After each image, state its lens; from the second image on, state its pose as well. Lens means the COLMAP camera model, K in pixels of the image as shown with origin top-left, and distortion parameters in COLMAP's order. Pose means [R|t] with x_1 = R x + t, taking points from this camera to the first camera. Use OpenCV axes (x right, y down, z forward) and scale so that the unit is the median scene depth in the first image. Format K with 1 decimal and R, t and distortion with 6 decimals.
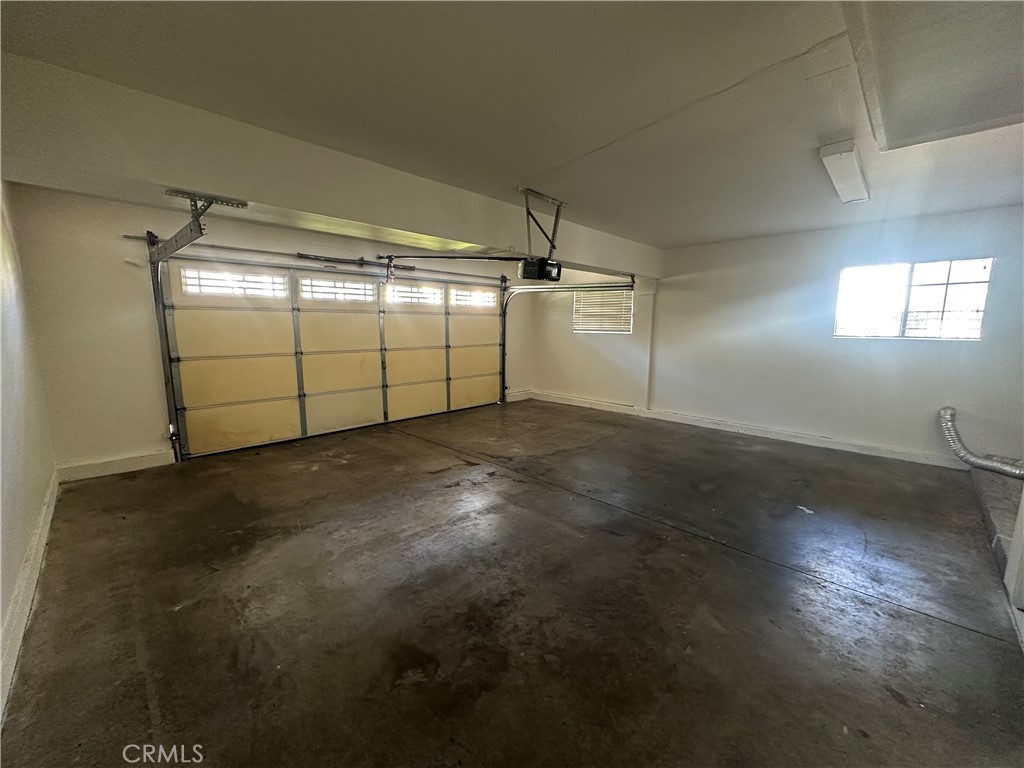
lens RADIAL K [[408.8, 0, 511.1], [0, 408.8, 384.9], [0, 0, 1]] dist [-0.001655, 0.001163]
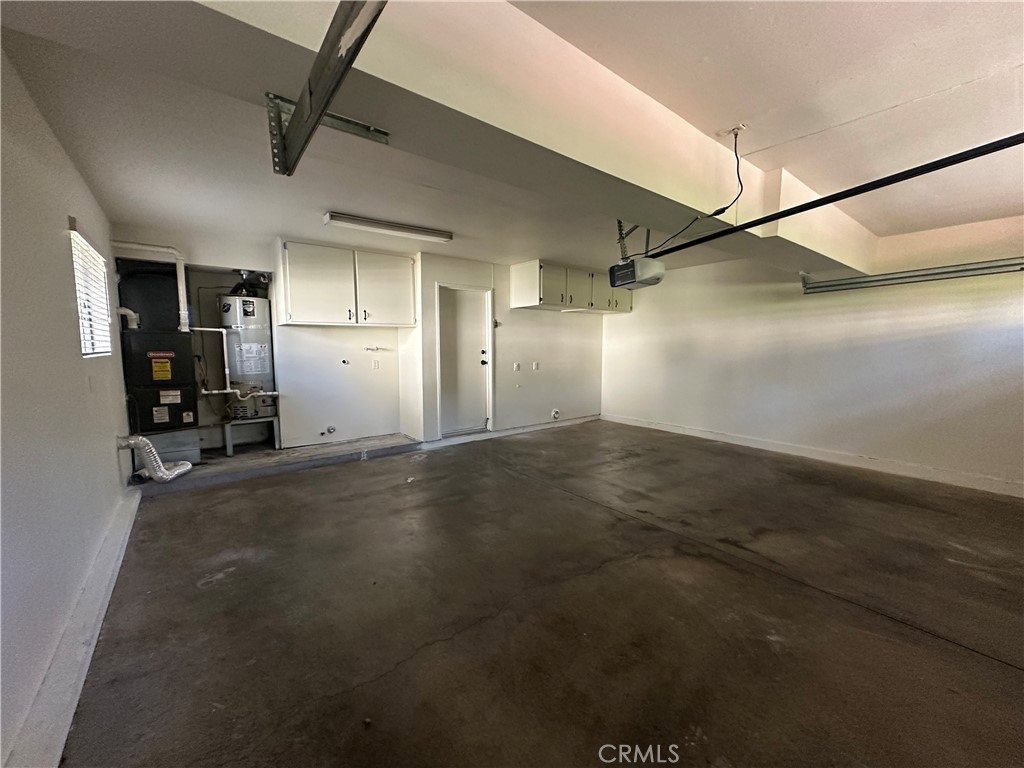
lens RADIAL K [[408.8, 0, 511.1], [0, 408.8, 384.9], [0, 0, 1]] dist [-0.001655, 0.001163]
pose [[-0.993532, -0.017034, 0.112268, 0.195179], [0.010408, 0.970863, 0.239407, -0.229381], [-0.113075, 0.239027, -0.964407, 1.640123]]
